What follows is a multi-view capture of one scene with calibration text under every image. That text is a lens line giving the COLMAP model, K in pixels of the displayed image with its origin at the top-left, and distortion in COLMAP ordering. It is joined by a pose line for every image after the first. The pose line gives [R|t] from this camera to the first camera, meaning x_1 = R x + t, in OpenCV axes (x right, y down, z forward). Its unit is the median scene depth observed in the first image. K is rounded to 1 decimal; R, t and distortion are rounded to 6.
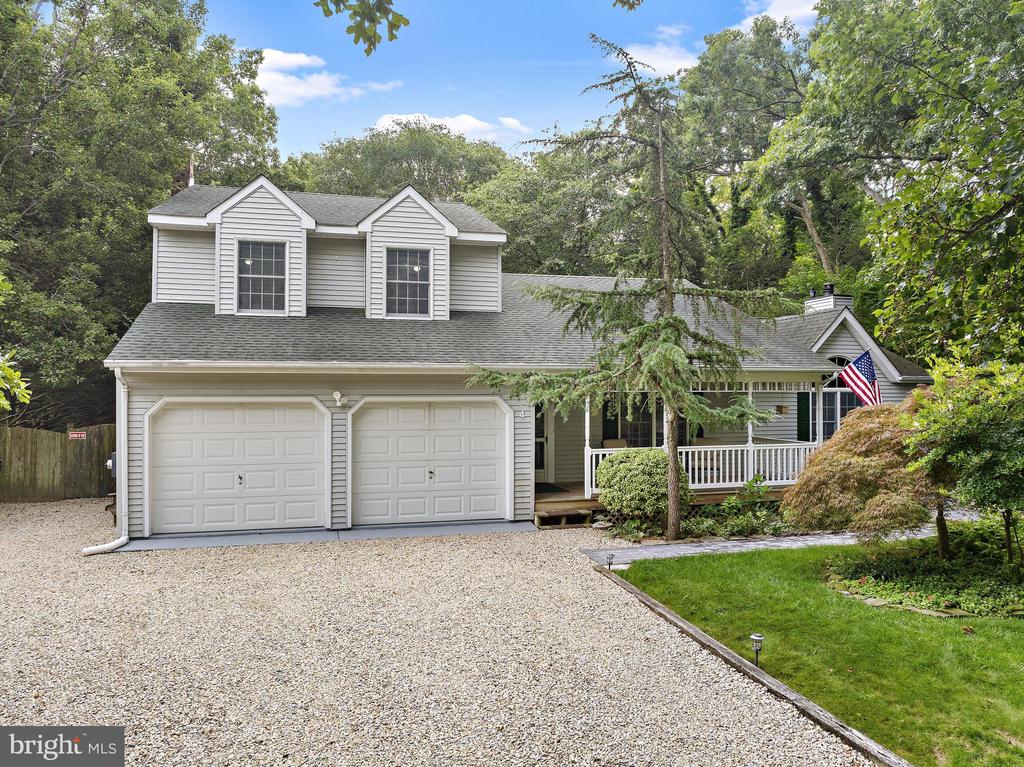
lens RADIAL K [[726.0, 0, 512.0], [0, 726.0, 383.5], [0, 0, 1]] dist [-0.037390, -0.008353]
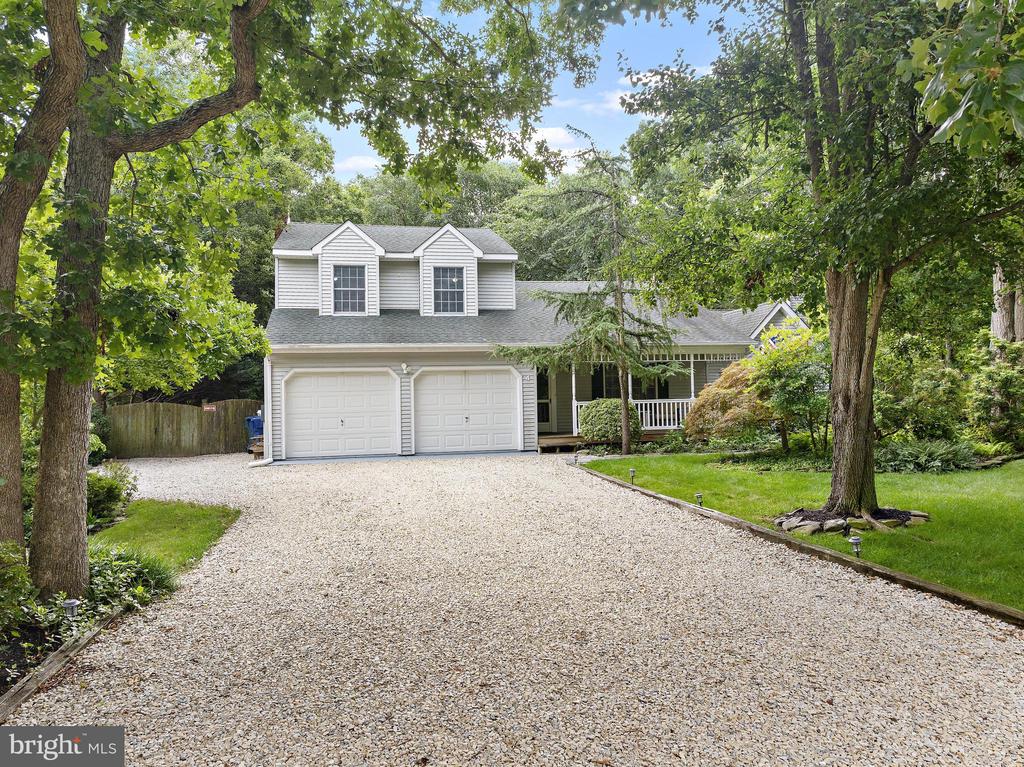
lens RADIAL K [[726.0, 0, 512.0], [0, 726.0, 383.5], [0, 0, 1]] dist [-0.037390, -0.008353]
pose [[0.998191, -0.020720, -0.056446, 0.062238], [0.020401, 0.999773, -0.006220, 0.059964], [0.056563, 0.005057, 0.998386, -0.451694]]
